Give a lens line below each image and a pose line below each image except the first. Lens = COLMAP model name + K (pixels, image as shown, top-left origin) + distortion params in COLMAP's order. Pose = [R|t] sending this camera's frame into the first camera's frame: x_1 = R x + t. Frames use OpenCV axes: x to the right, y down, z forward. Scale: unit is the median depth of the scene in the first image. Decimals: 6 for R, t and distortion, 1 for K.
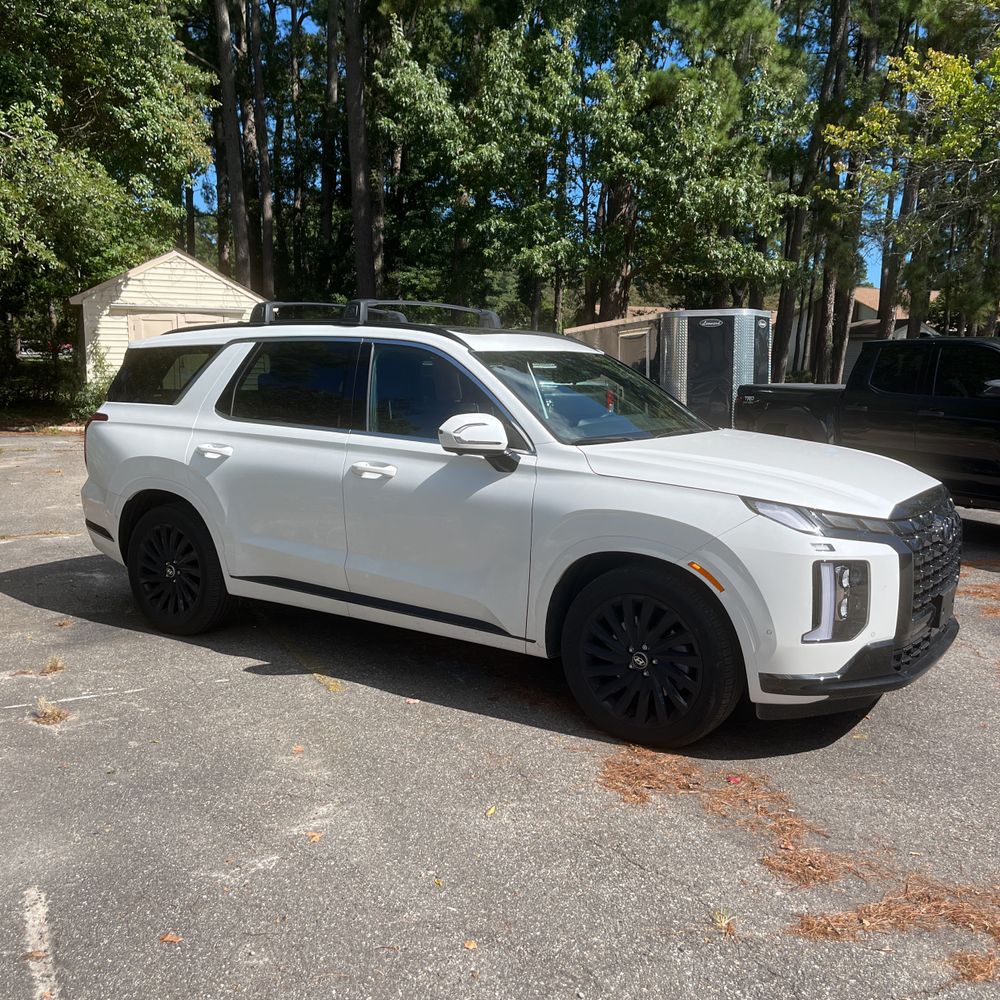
lens RADIAL K [[996.5, 0, 493.3], [0, 996.5, 503.5], [0, 0, 1]] dist [0.058492, -0.091034]
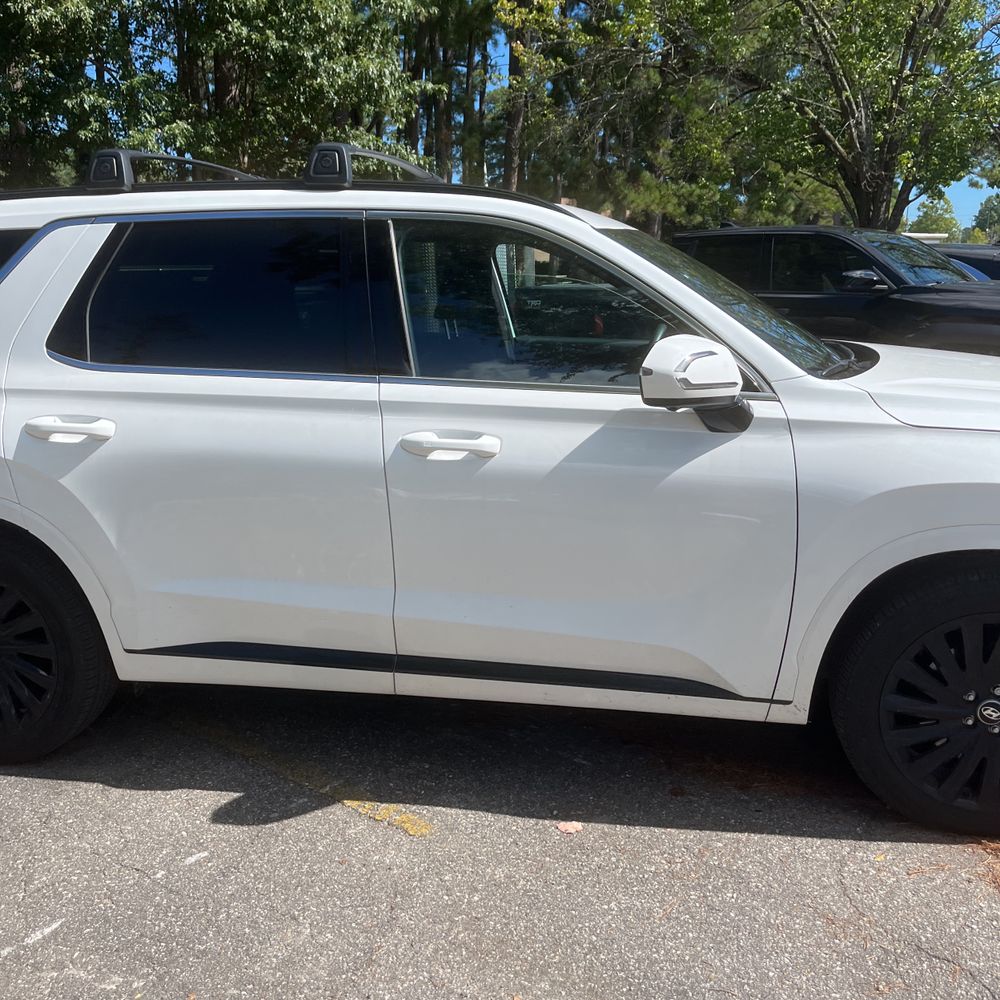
lens RADIAL K [[1004.0, 0, 494.2], [0, 1004.0, 507.1], [0, 0, 1]] dist [0.051413, -0.064381]
pose [[0.912917, -0.115642, 0.391419, -0.091441], [0.079652, 0.991060, 0.107027, -0.016186], [-0.400297, -0.066529, 0.913967, 0.130545]]
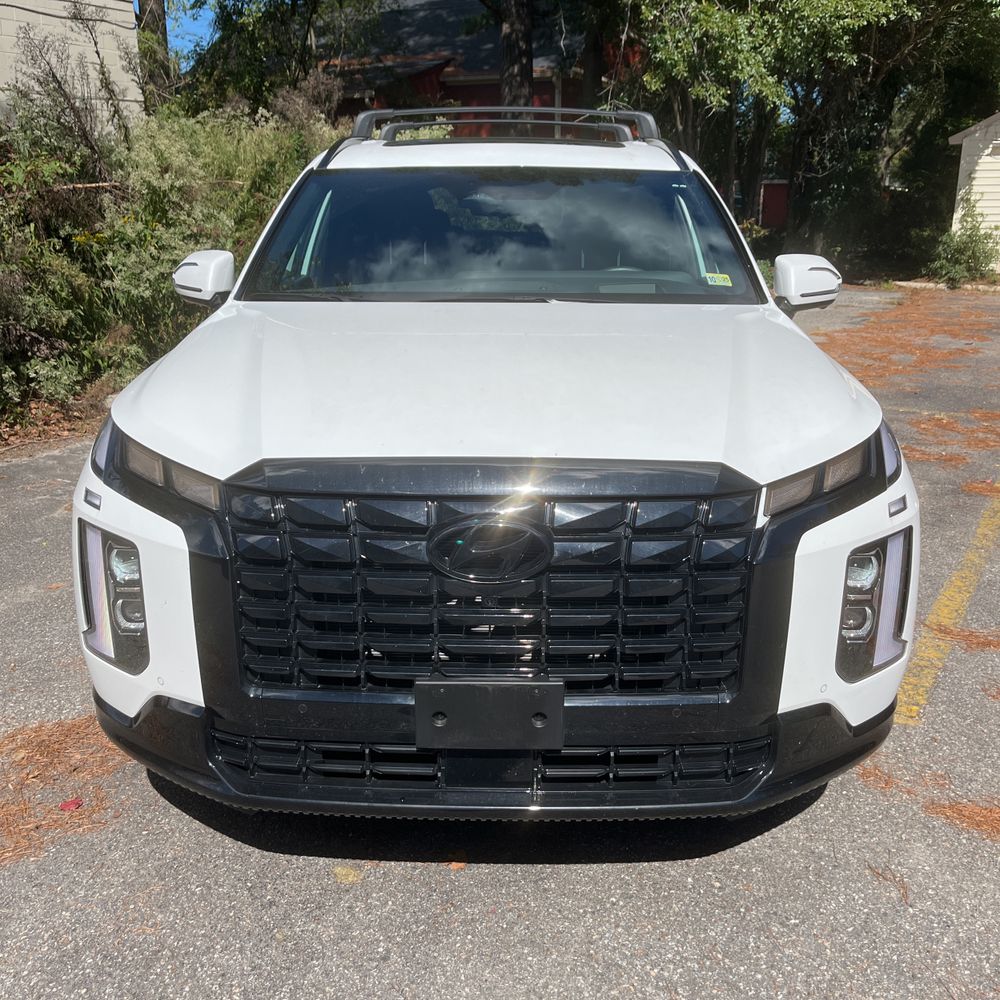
lens RADIAL K [[1004.0, 0, 491.1], [0, 1004.0, 498.6], [0, 0, 1]] dist [0.022614, 0.009300]
pose [[0.554516, 0.226169, -0.800849, 0.199696], [-0.118521, 0.974013, 0.193007, -0.020432], [0.823690, -0.012108, 0.566912, 0.188394]]
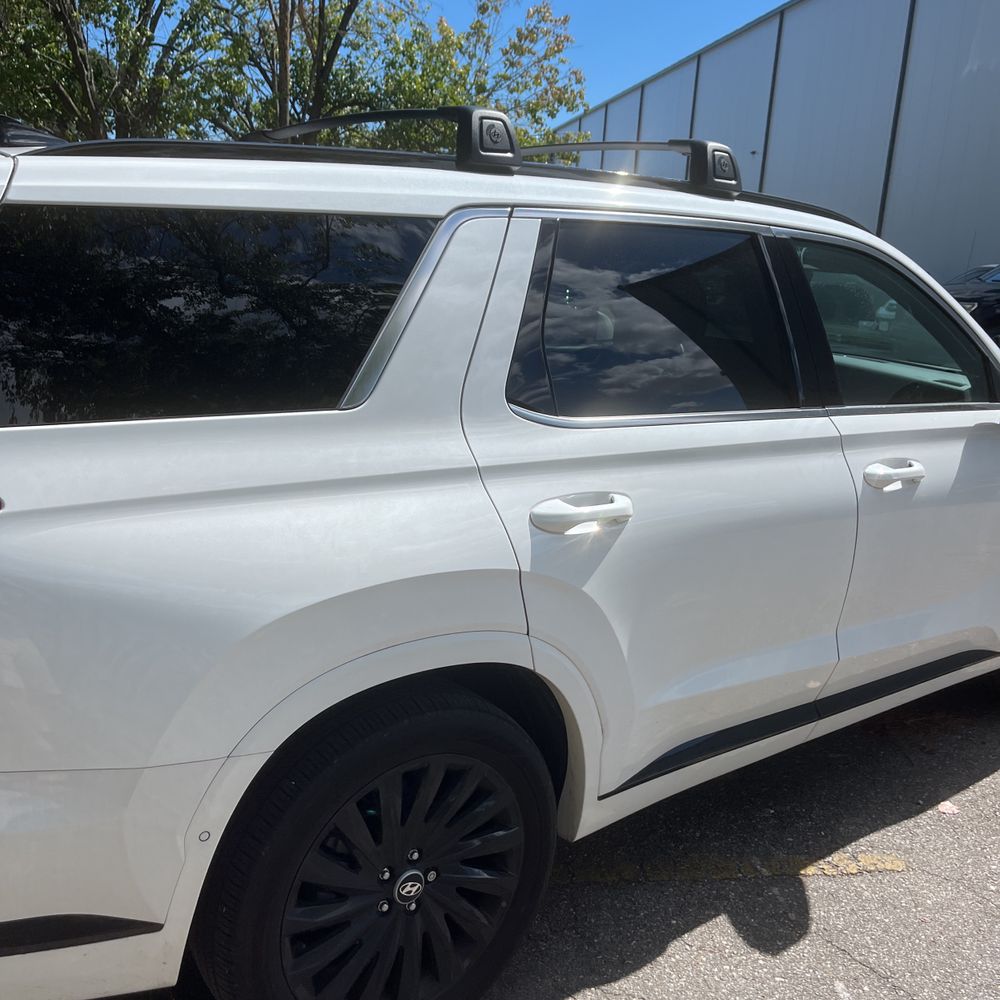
lens RADIAL K [[1020.7, 0, 495.5], [0, 1020.7, 500.9], [0, 0, 1]] dist [0.076258, -0.102940]
pose [[0.318270, -0.224113, 0.921128, -0.205234], [0.089718, 0.974414, 0.206078, -0.044622], [-0.943745, 0.017053, 0.330234, 0.286786]]
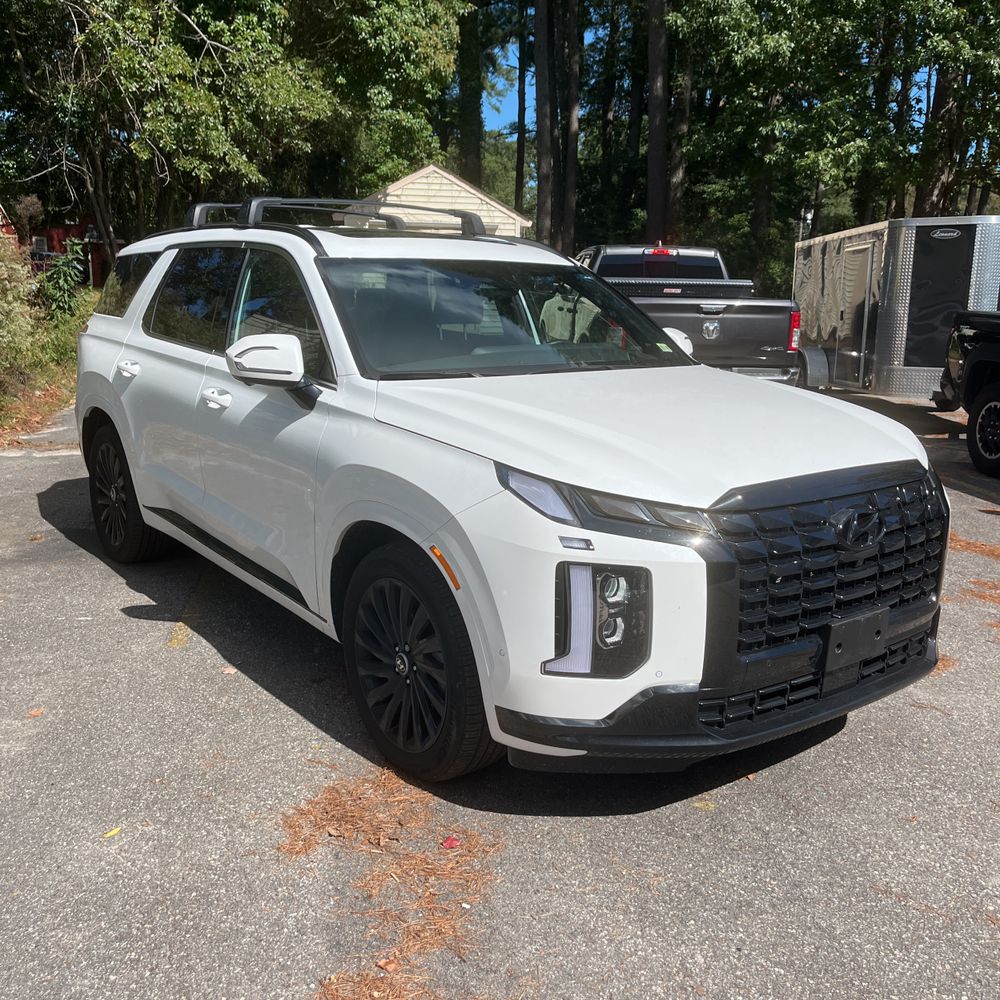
lens RADIAL K [[1000.5, 0, 500.0], [0, 1000.5, 500.0], [0, 0, 1]] dist [0.043797, -0.053176]
pose [[0.947469, 0.079828, -0.309726, 0.107633], [-0.056904, 0.994976, 0.082368, -0.008810], [0.314745, -0.060416, 0.947251, 0.071677]]
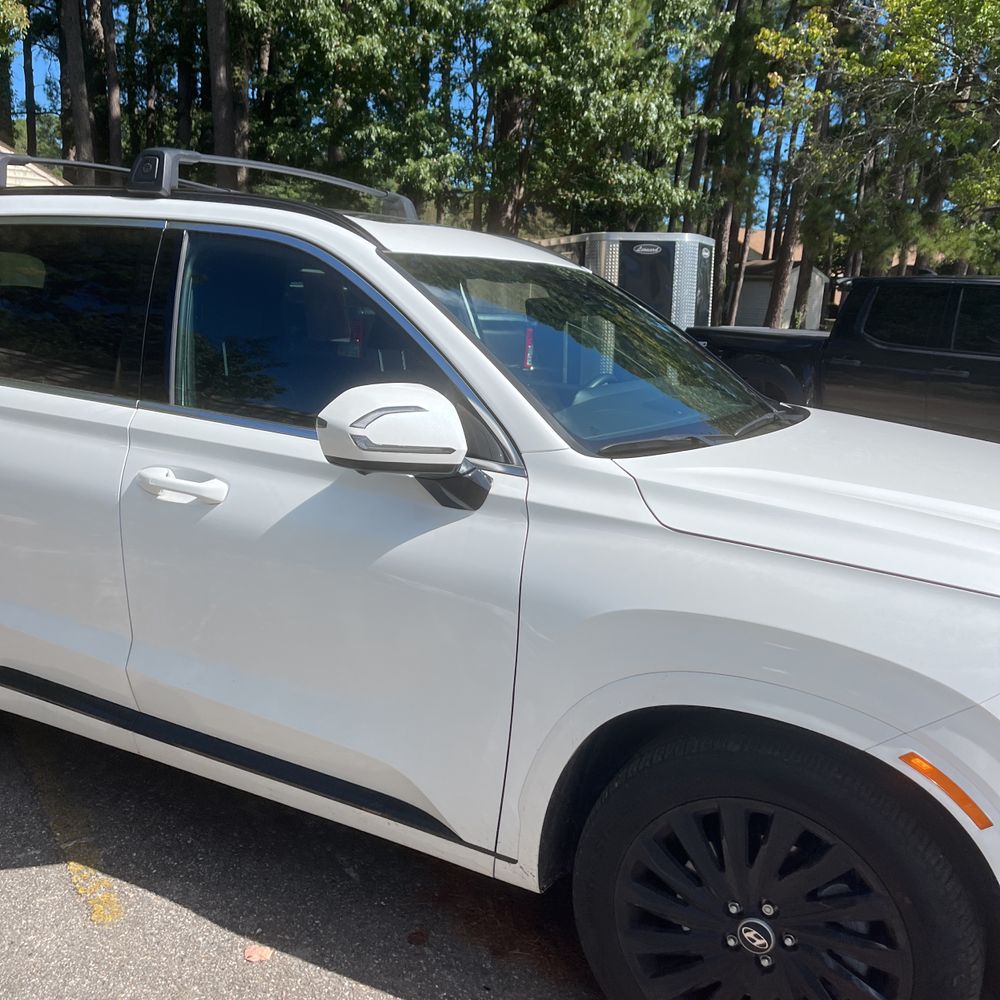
lens RADIAL K [[1004.0, 0, 491.1], [0, 1004.0, 498.6], [0, 0, 1]] dist [0.022614, 0.009300]
pose [[0.992041, 0.010747, 0.125460, -0.008435], [-0.018409, 0.998024, 0.060075, -0.016906], [-0.124566, -0.061906, 0.990278, 0.135701]]
